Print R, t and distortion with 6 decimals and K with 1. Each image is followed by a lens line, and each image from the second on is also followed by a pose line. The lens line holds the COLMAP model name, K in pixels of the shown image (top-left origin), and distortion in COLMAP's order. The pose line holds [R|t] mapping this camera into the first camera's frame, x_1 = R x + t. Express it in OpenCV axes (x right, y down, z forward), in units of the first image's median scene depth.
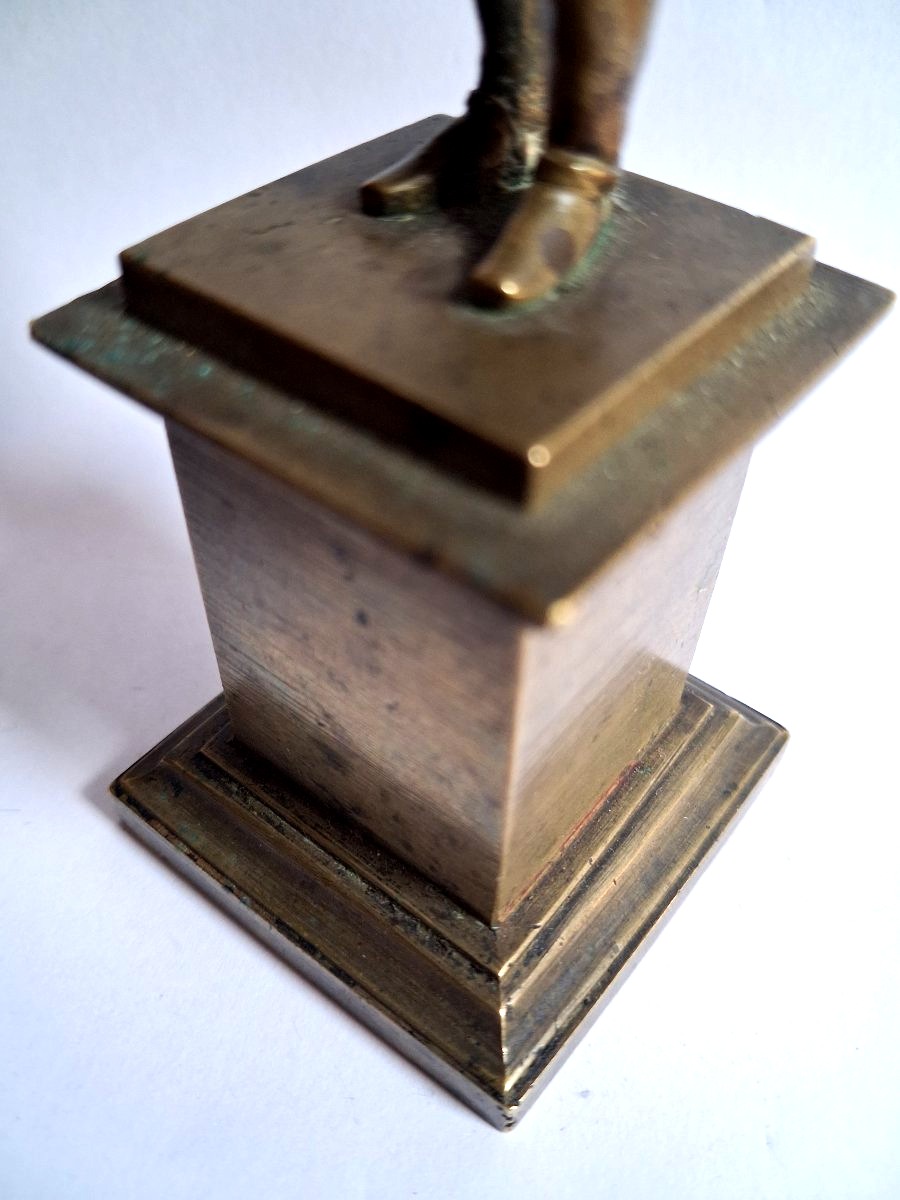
lens RADIAL K [[1083.3, 0, 450.0], [0, 1083.3, 600.0], [0, 0, 1]] dist [-0.084405, -0.001881]
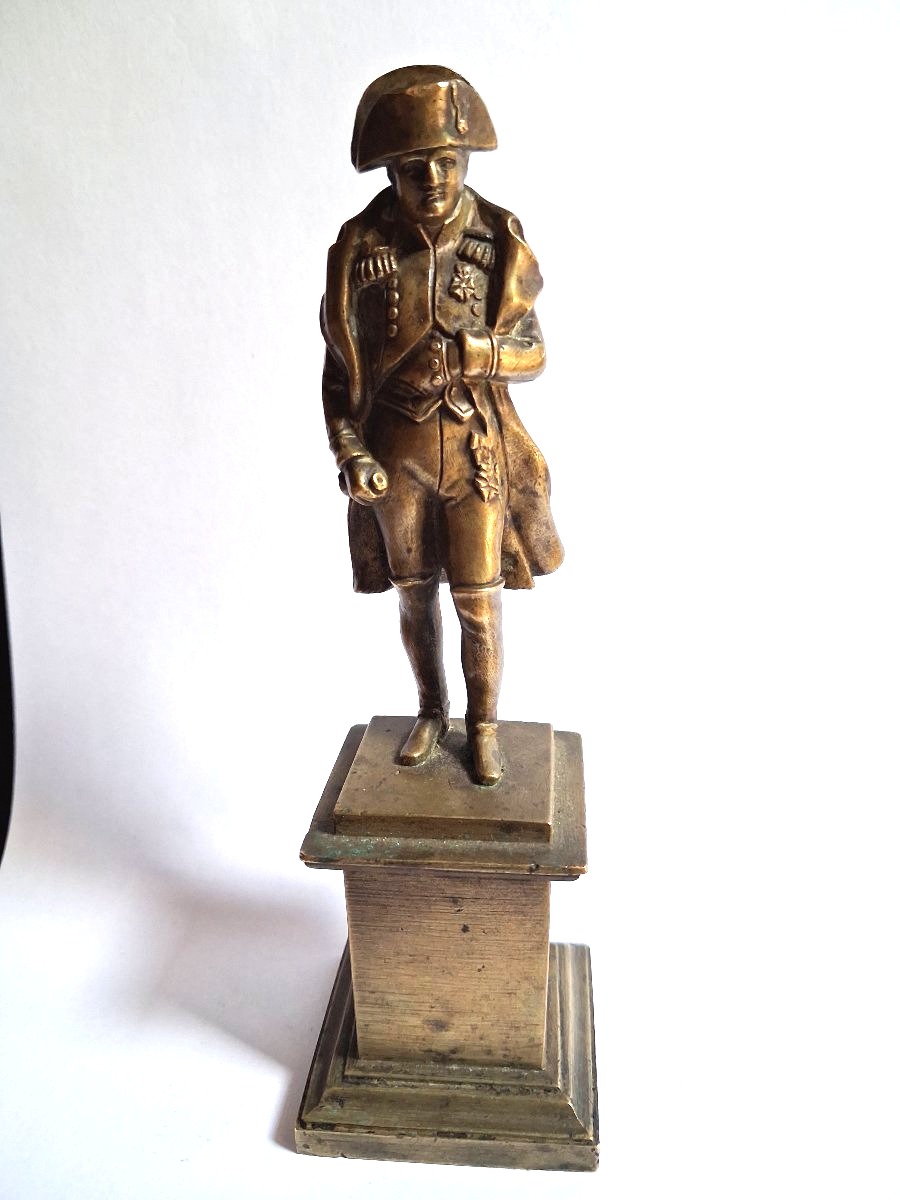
lens RADIAL K [[966.8, 0, 450.0], [0, 966.8, 600.0], [0, 0, 1]] dist [-0.052074, 0.004747]
pose [[0.842580, -0.216982, 0.492928, -0.829973], [0.404155, 0.859684, -0.312413, 0.035037], [-0.355974, 0.462452, 0.812047, -0.837163]]
